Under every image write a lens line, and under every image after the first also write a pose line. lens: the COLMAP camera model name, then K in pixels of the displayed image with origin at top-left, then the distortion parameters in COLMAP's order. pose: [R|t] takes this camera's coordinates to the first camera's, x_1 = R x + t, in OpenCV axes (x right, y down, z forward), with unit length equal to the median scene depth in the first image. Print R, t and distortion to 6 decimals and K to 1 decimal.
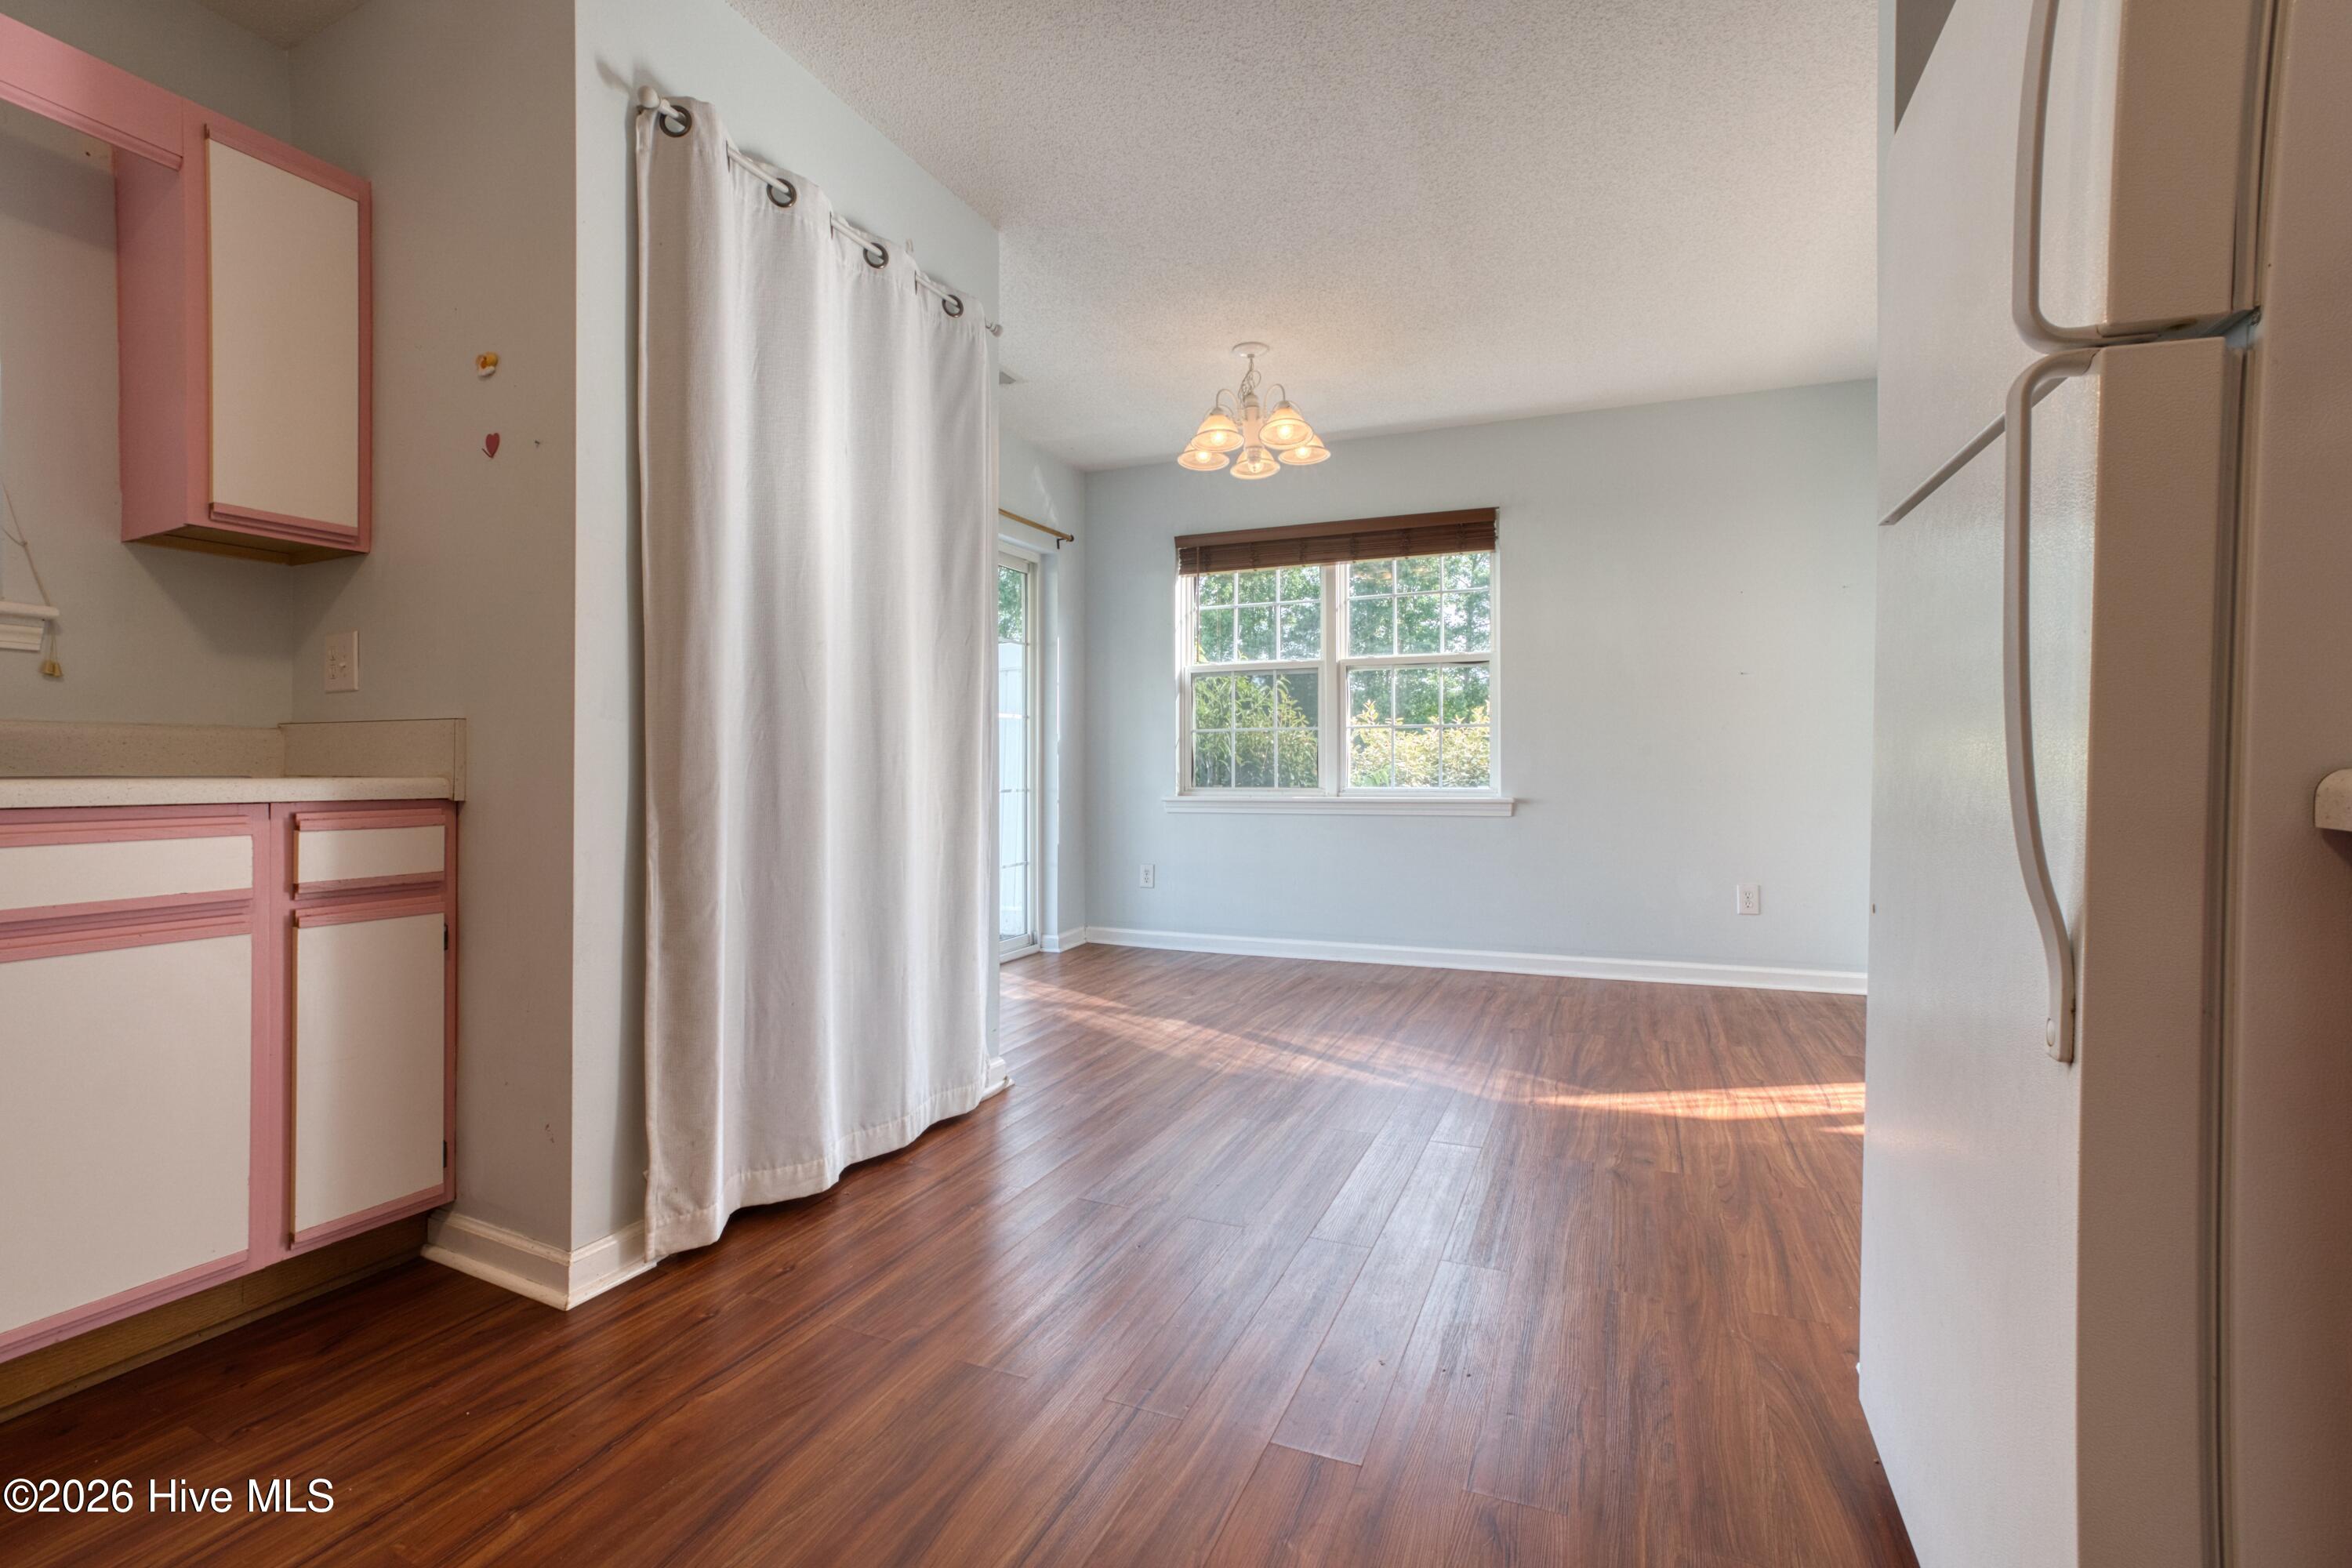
lens RADIAL K [[1002.8, 0, 1174.6], [0, 1002.8, 756.8], [0, 0, 1]] dist [0.013139, 0.000070]
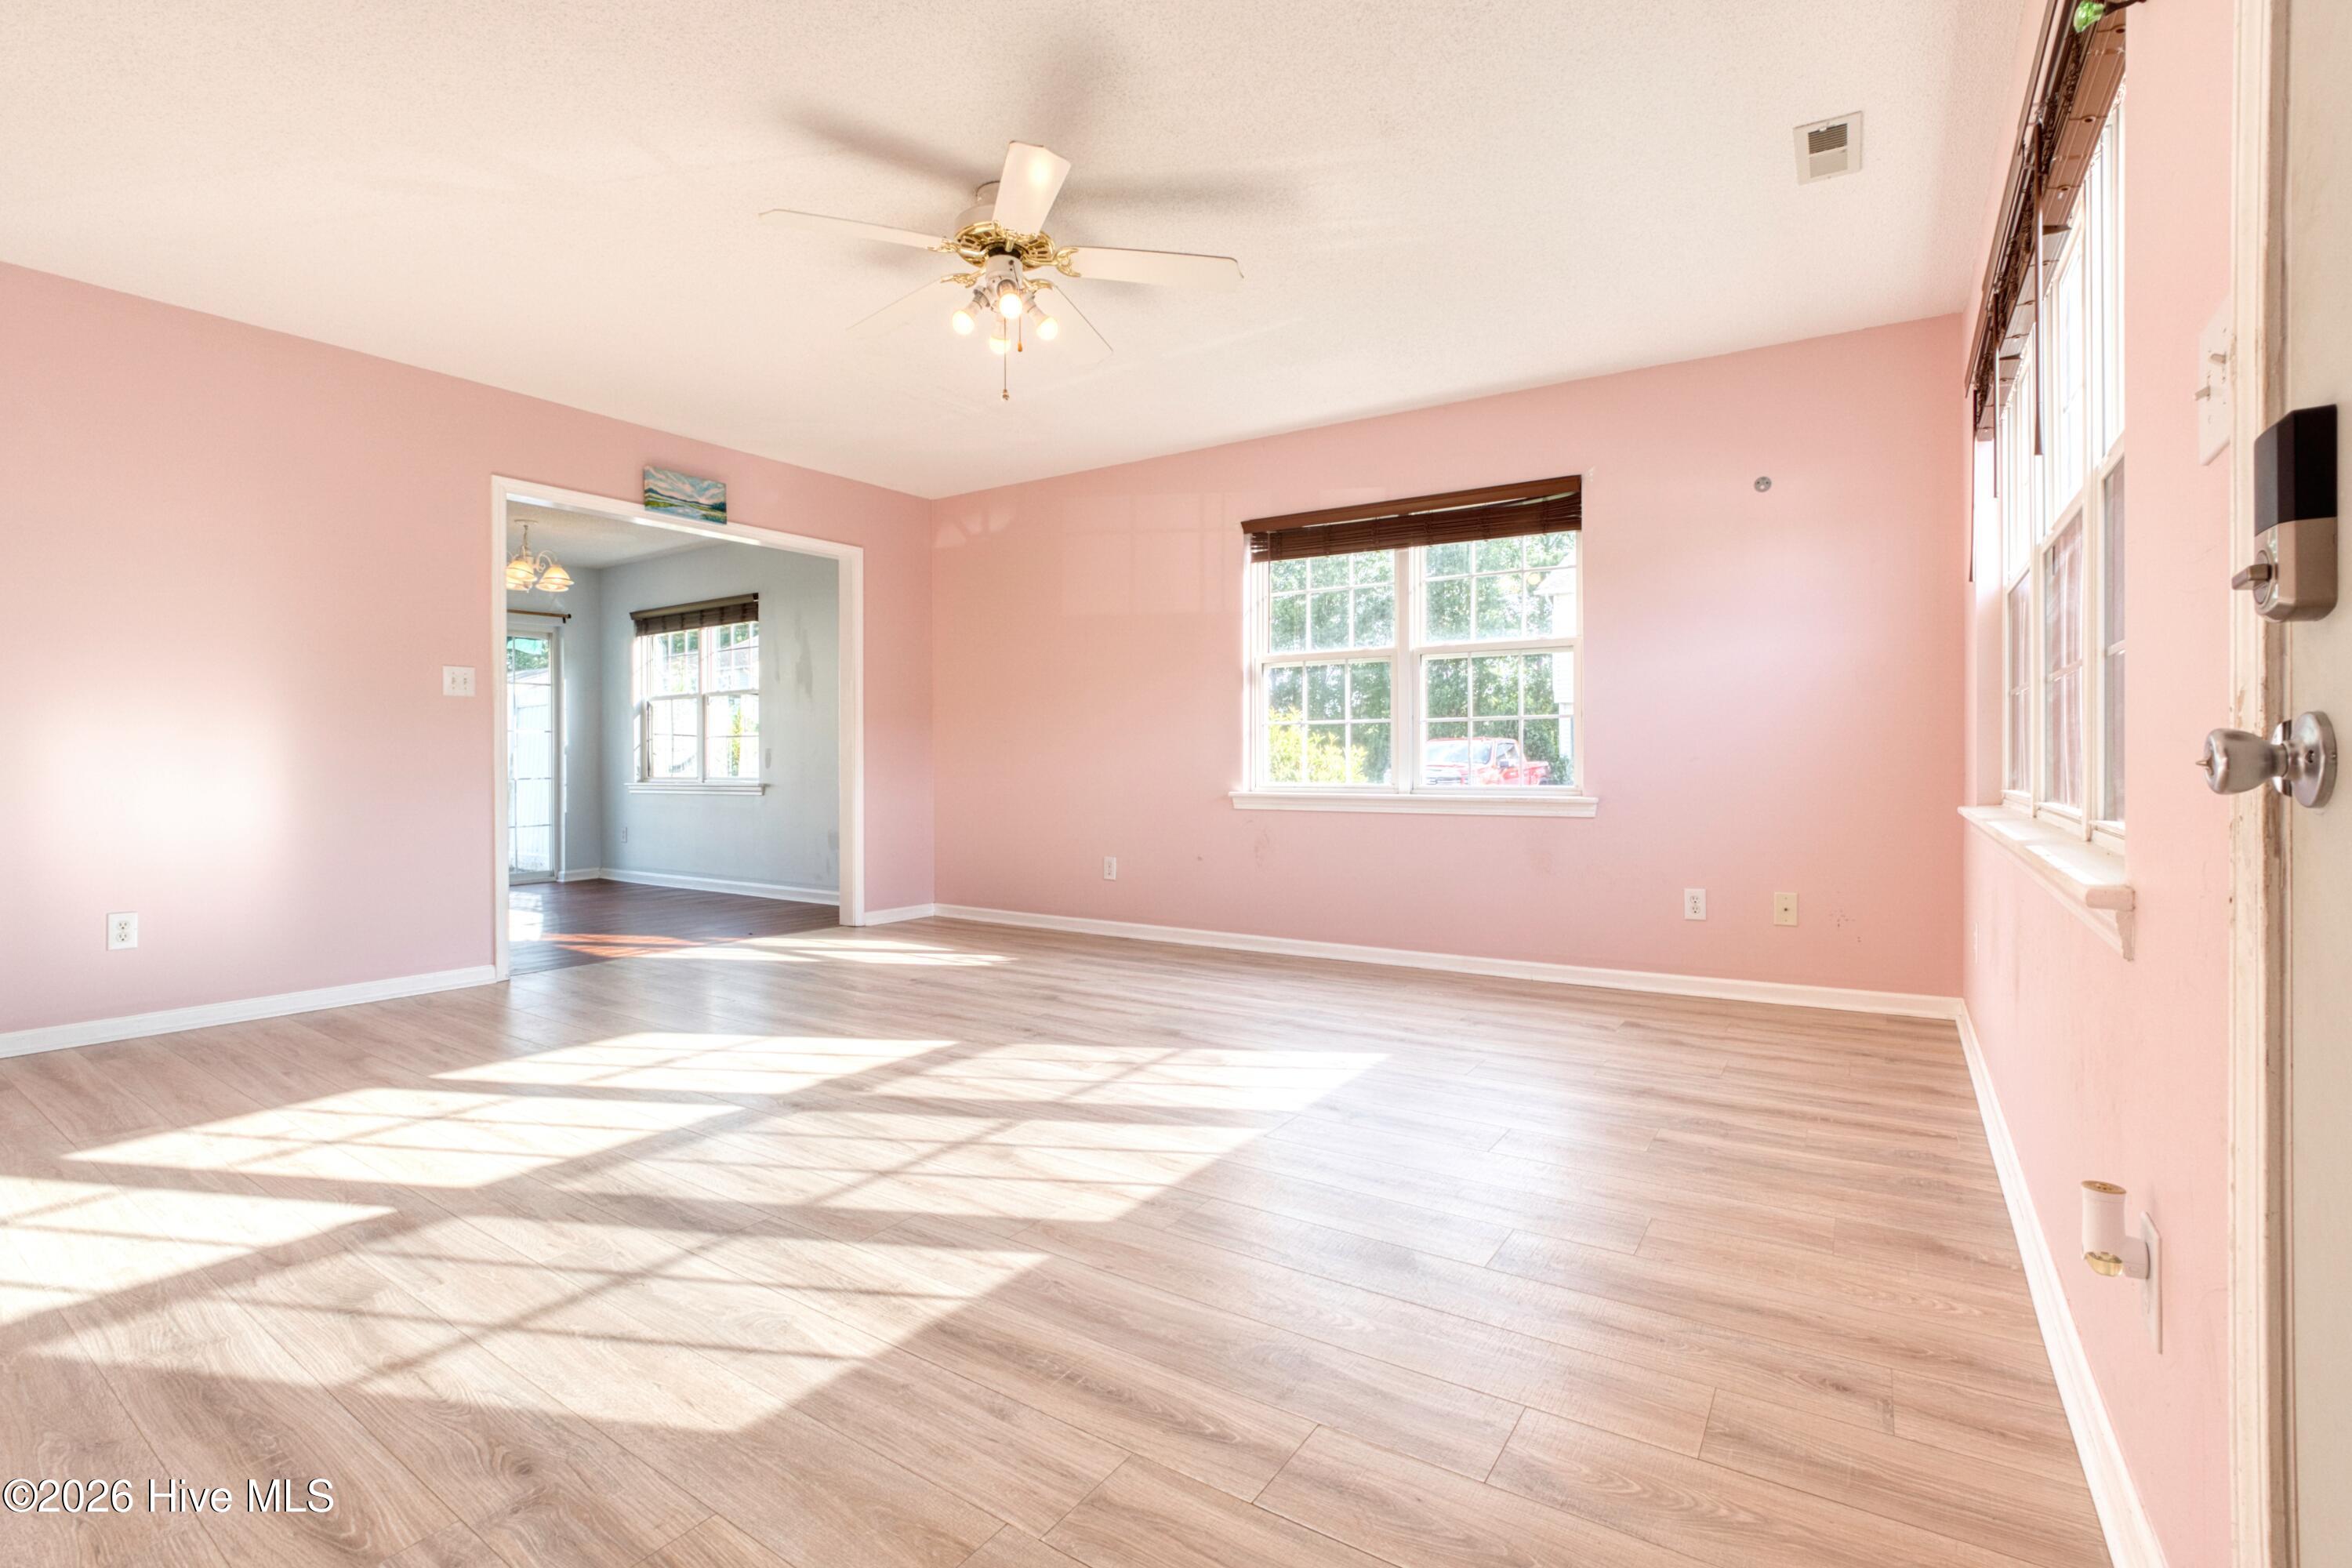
lens RADIAL K [[1091.1, 0, 1162.1], [0, 1091.1, 769.6], [0, 0, 1]] dist [-0.052303, -0.000024]
pose [[0.986405, 0.001065, -0.164332, 1.071472], [0.001418, 0.999887, 0.014993, -0.003450], [0.164329, -0.015022, 0.986291, -0.487074]]
